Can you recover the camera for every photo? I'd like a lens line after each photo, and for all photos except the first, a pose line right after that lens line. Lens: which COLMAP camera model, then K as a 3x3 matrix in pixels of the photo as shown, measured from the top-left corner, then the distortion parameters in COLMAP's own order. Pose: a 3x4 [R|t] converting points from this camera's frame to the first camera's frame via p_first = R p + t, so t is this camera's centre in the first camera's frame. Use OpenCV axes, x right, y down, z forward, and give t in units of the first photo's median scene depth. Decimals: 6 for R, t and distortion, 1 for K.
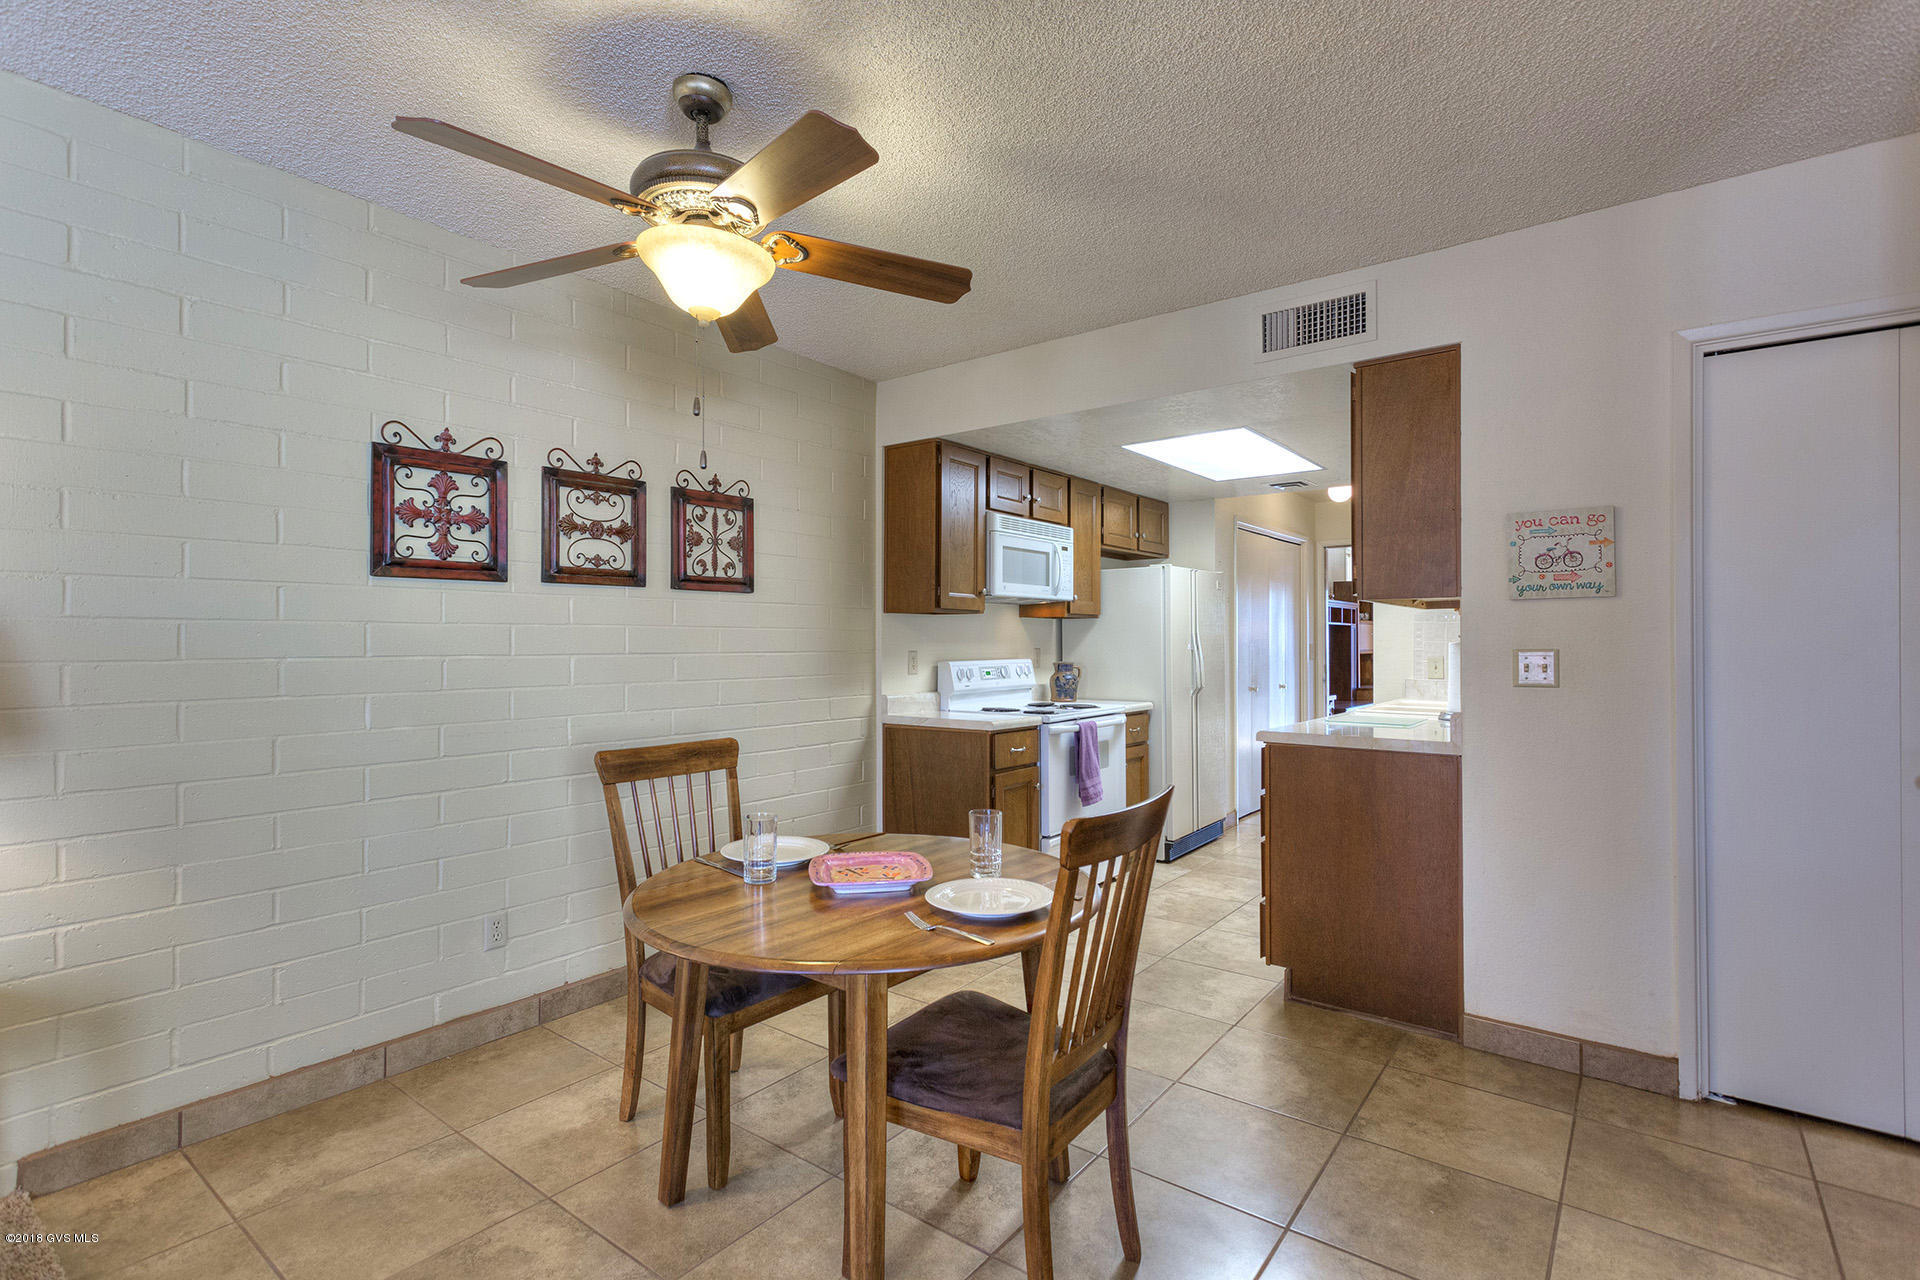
lens RADIAL K [[905.4, 0, 952.9], [0, 905.4, 632.0], [0, 0, 1]] dist [0.000315, -0.000040]
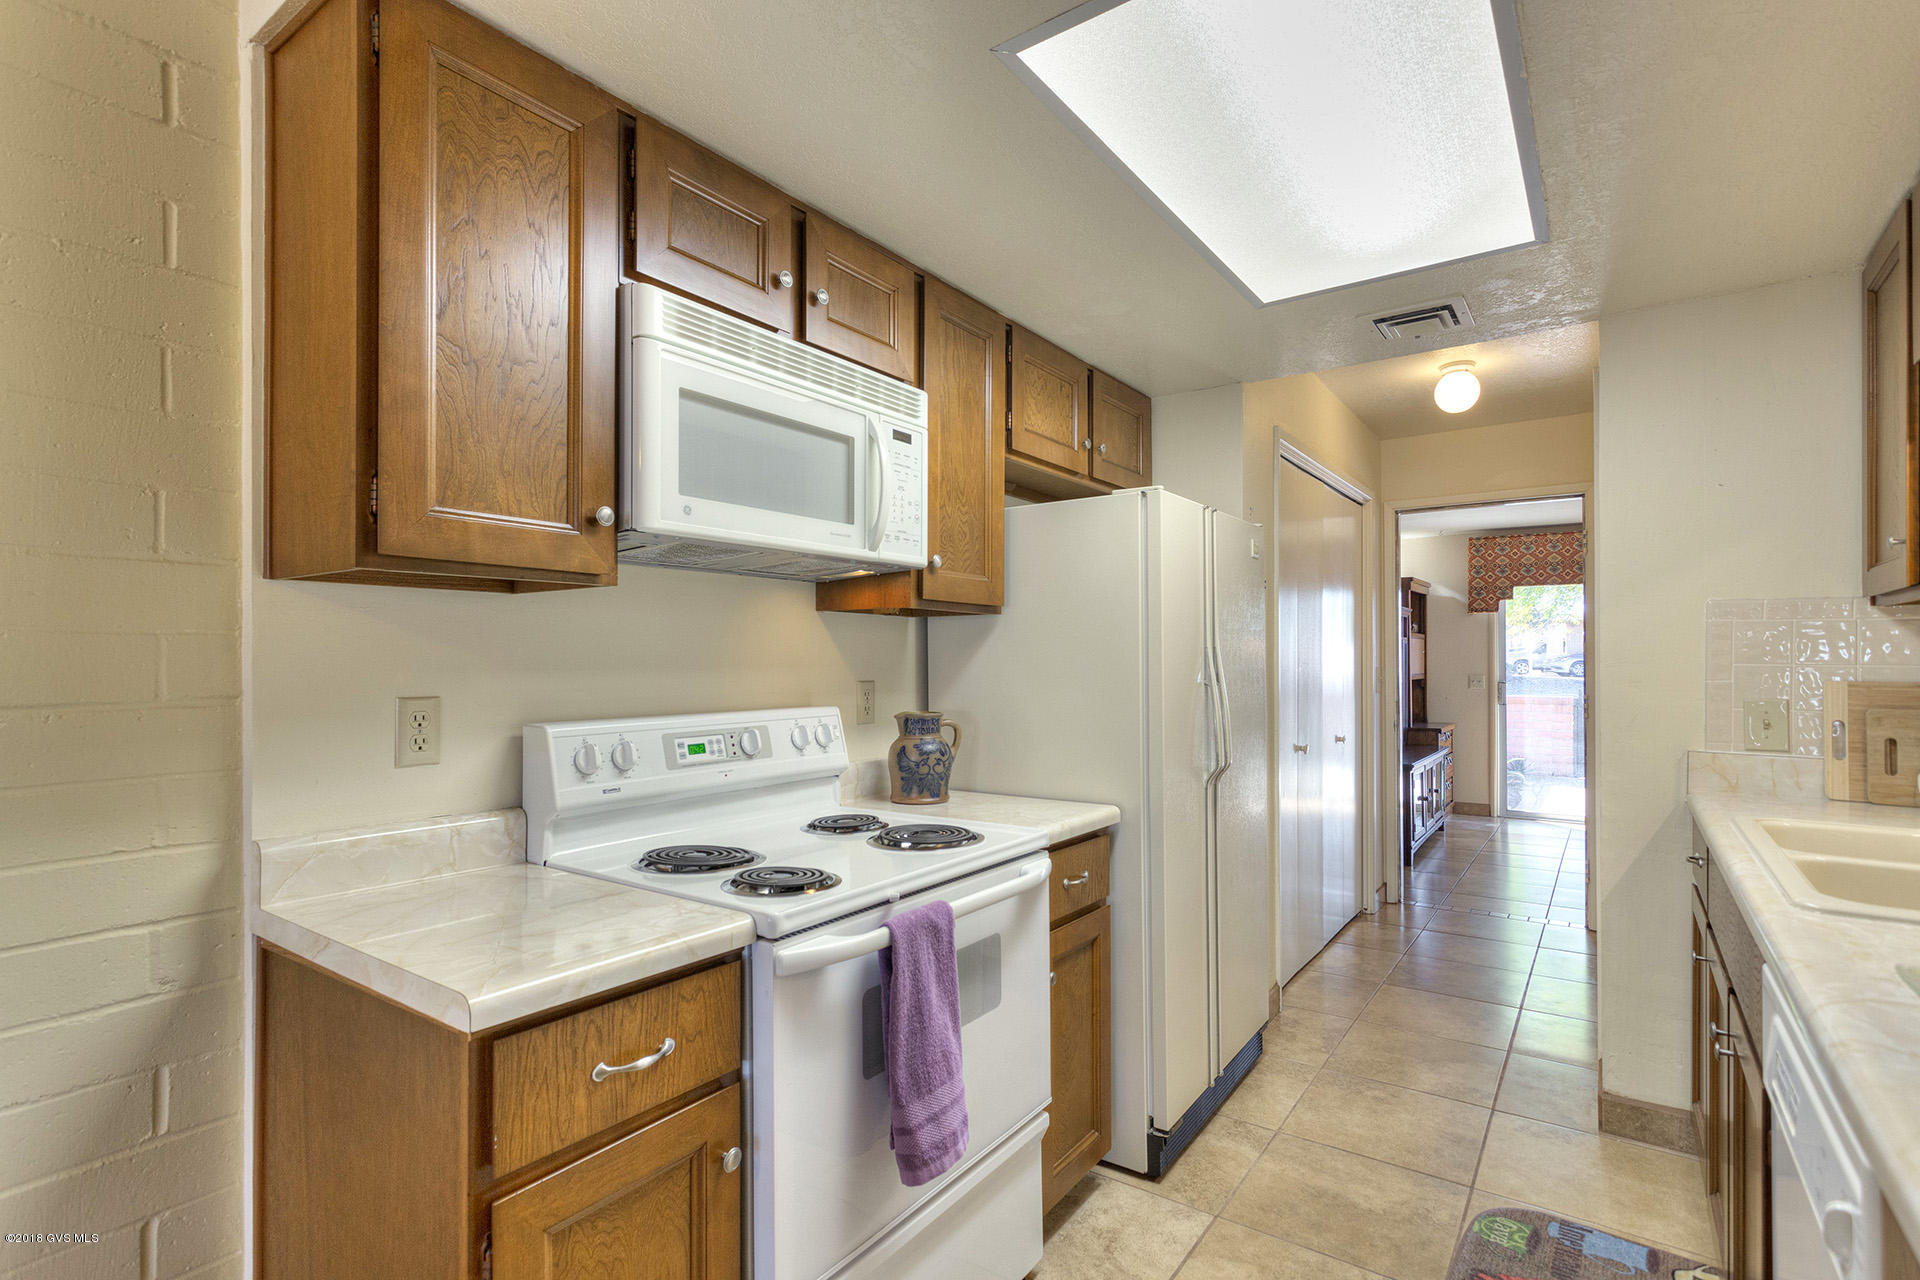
lens RADIAL K [[911.0, 0, 965.7], [0, 911.0, 659.4], [0, 0, 1]] dist [0.001202, -0.000154]
pose [[0.999043, -0.003041, 0.043623, 0.132360], [0.002730, 0.999971, 0.007171, 0.004426], [-0.043644, -0.007045, 0.999022, 0.586735]]
